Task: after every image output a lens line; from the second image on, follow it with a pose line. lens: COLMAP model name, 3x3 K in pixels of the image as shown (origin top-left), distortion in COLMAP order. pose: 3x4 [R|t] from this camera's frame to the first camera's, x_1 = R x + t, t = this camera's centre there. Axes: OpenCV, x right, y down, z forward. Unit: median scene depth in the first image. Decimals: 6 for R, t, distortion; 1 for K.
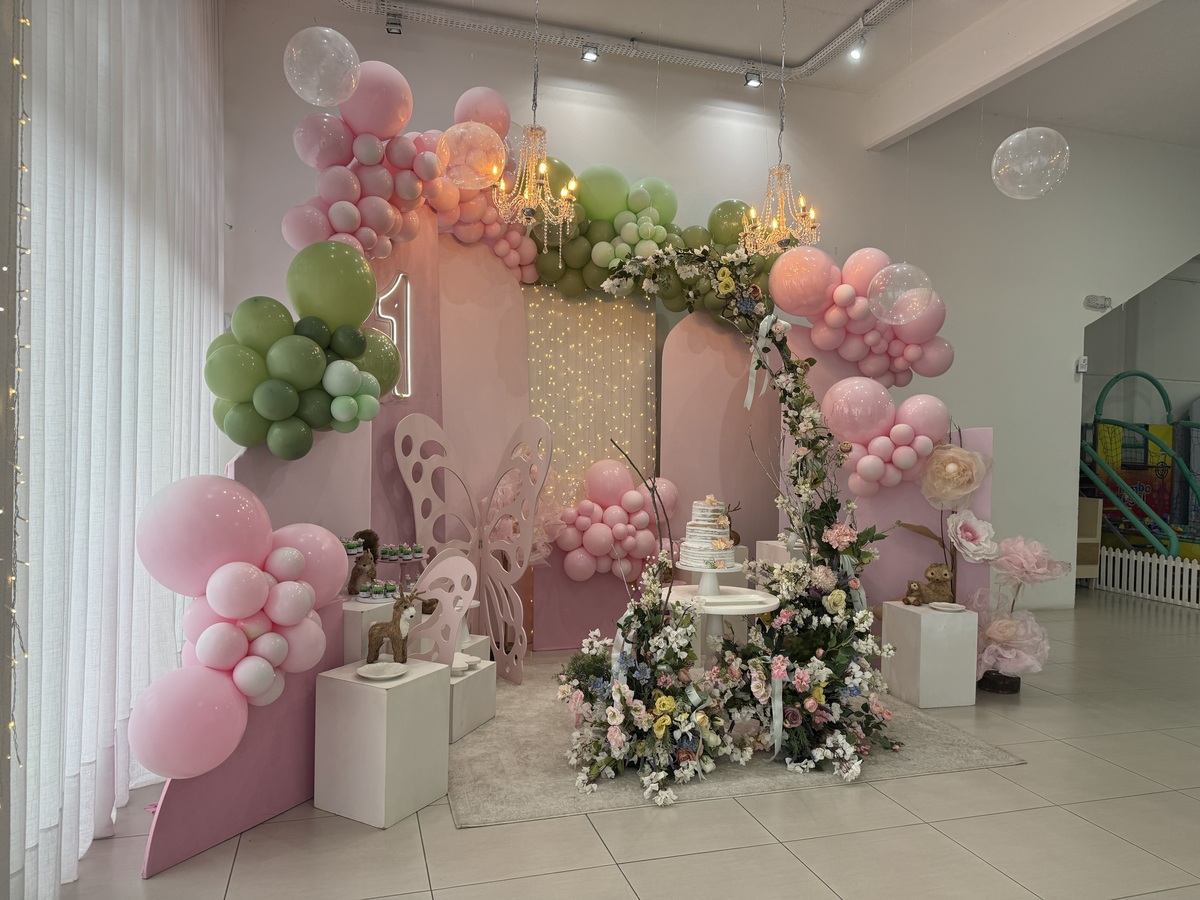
lens RADIAL K [[831.5, 0, 600.0], [0, 831.5, 450.0], [0, 0, 1]] dist [0.138844, -0.242205]
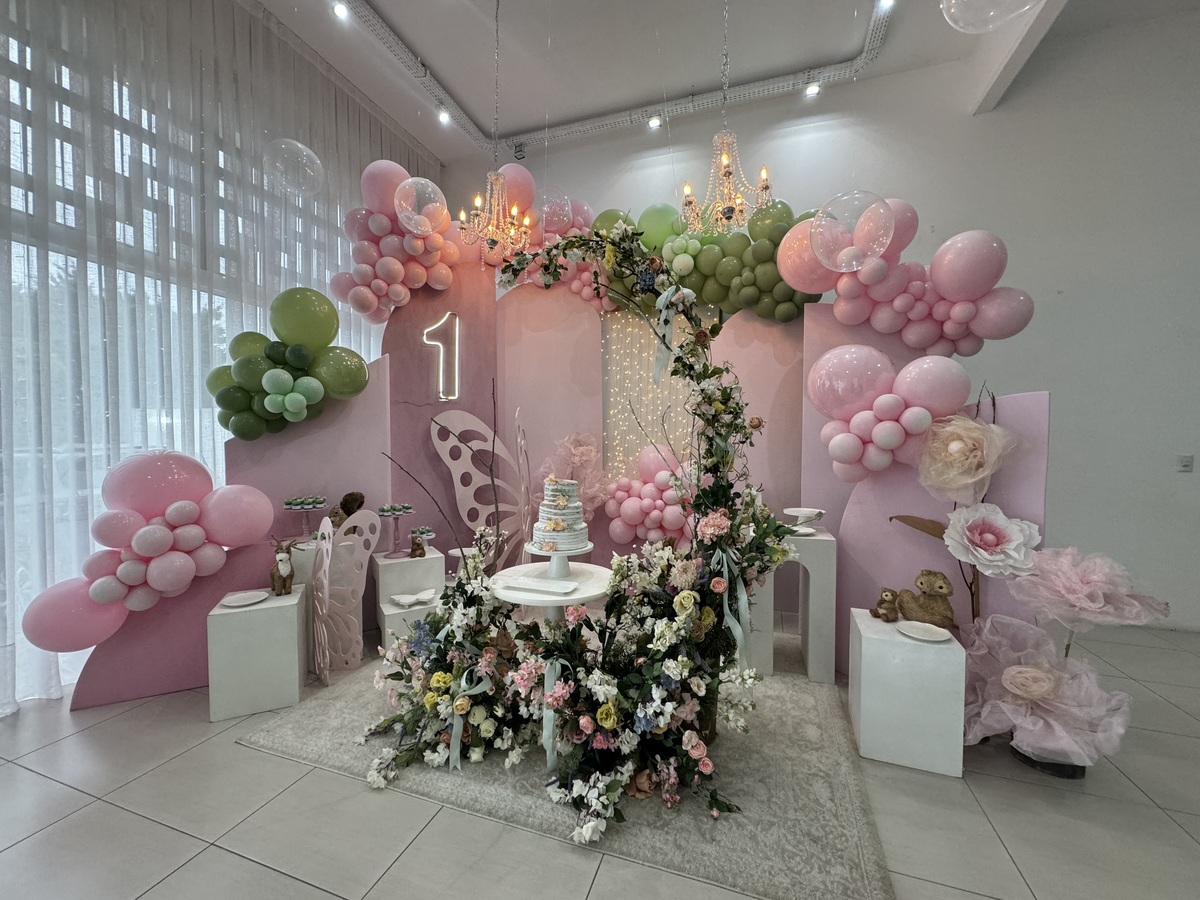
lens RADIAL K [[475.8, 0, 598.3], [0, 475.8, 447.1], [0, 0, 1]] dist [-0.000973, -0.000010]
pose [[0.810594, -0.007825, -0.585556, 0.447277], [0.007143, 0.999968, -0.003475, 0.022324], [0.585565, -0.001366, 0.810625, 0.516683]]
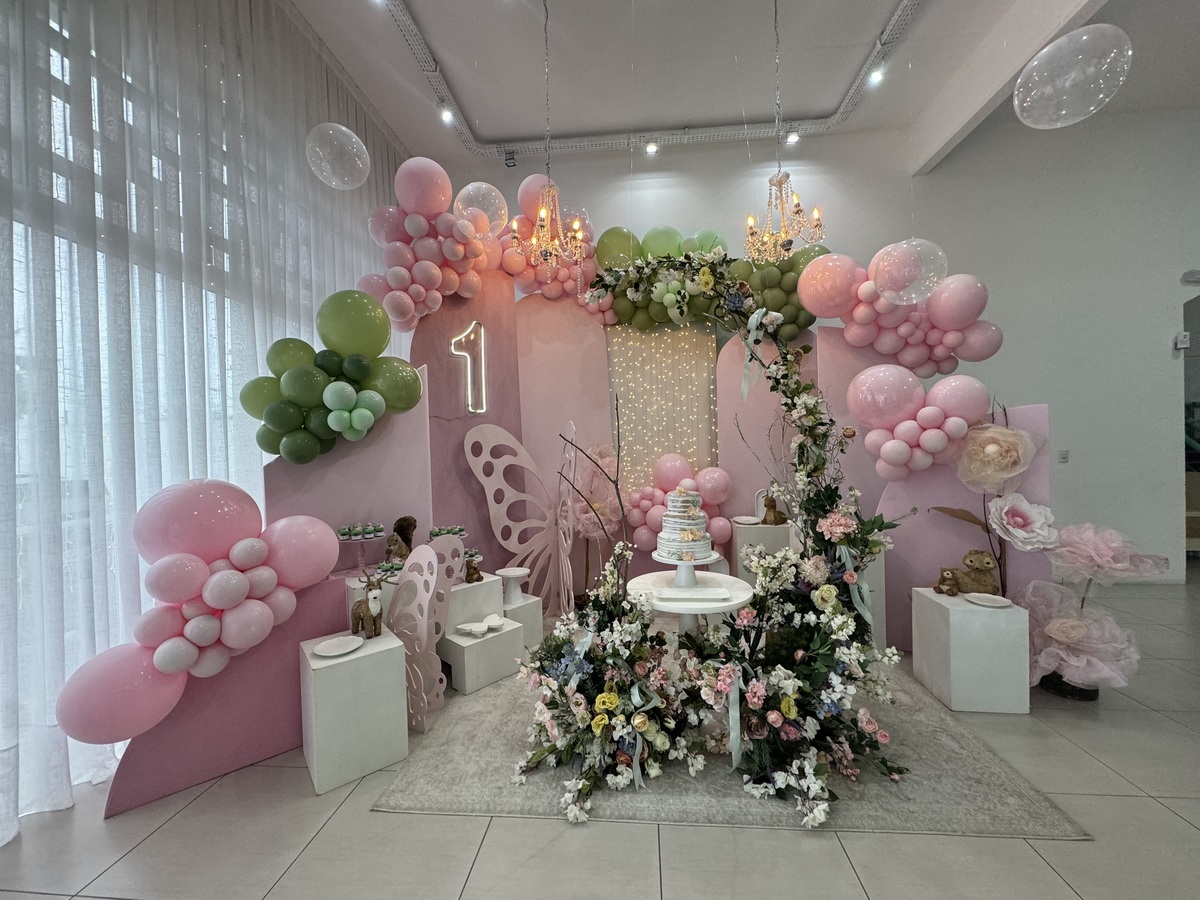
lens RADIAL K [[475.8, 0, 598.3], [0, 475.8, 447.1], [0, 0, 1]] dist [-0.000973, -0.000010]
pose [[0.927013, -0.041802, -0.372693, 0.228888], [0.038839, 0.999126, -0.015458, 0.011060], [0.373014, -0.000145, 0.927826, 0.381803]]
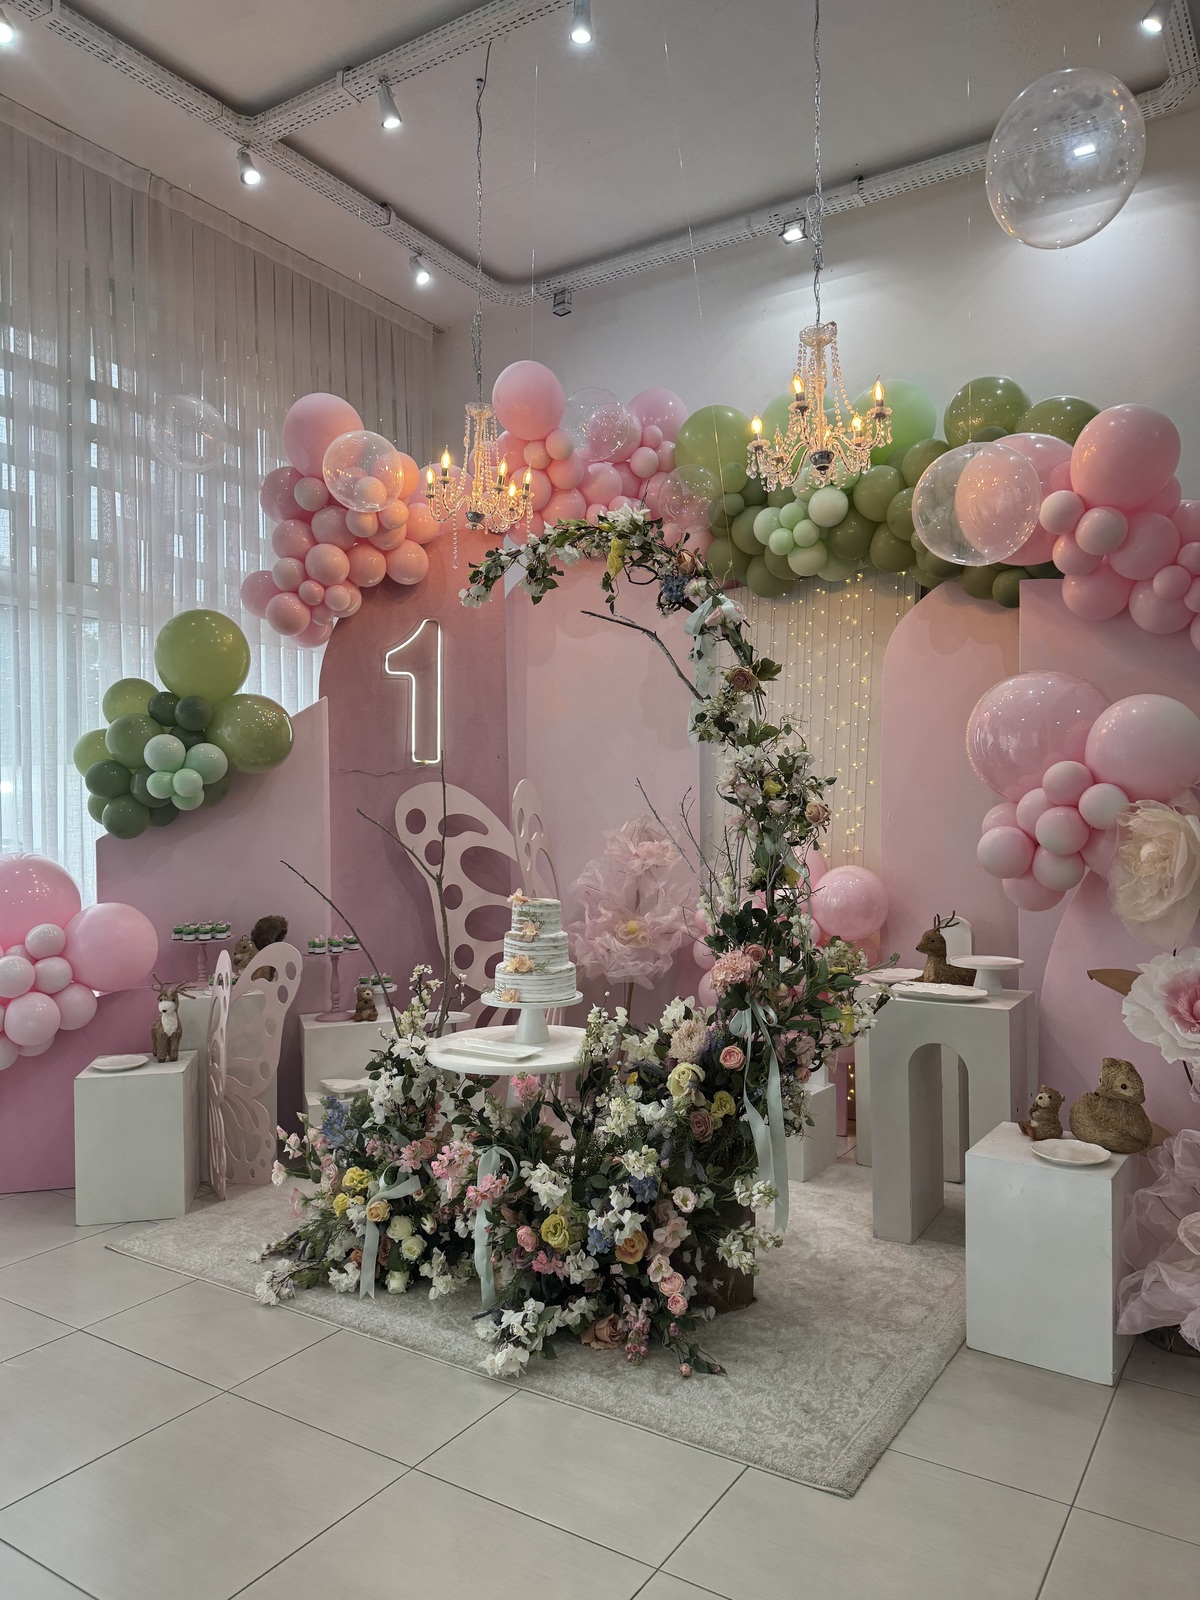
lens RADIAL K [[1108.6, 0, 605.4], [0, 1108.6, 796.4], [0, 0, 1]] dist [0.138844, -0.242205]
pose [[0.647358, -0.030752, -0.761565, 0.760163], [0.011325, 0.999464, -0.030731, 0.006770], [0.762102, 0.011269, 0.647359, 0.425324]]
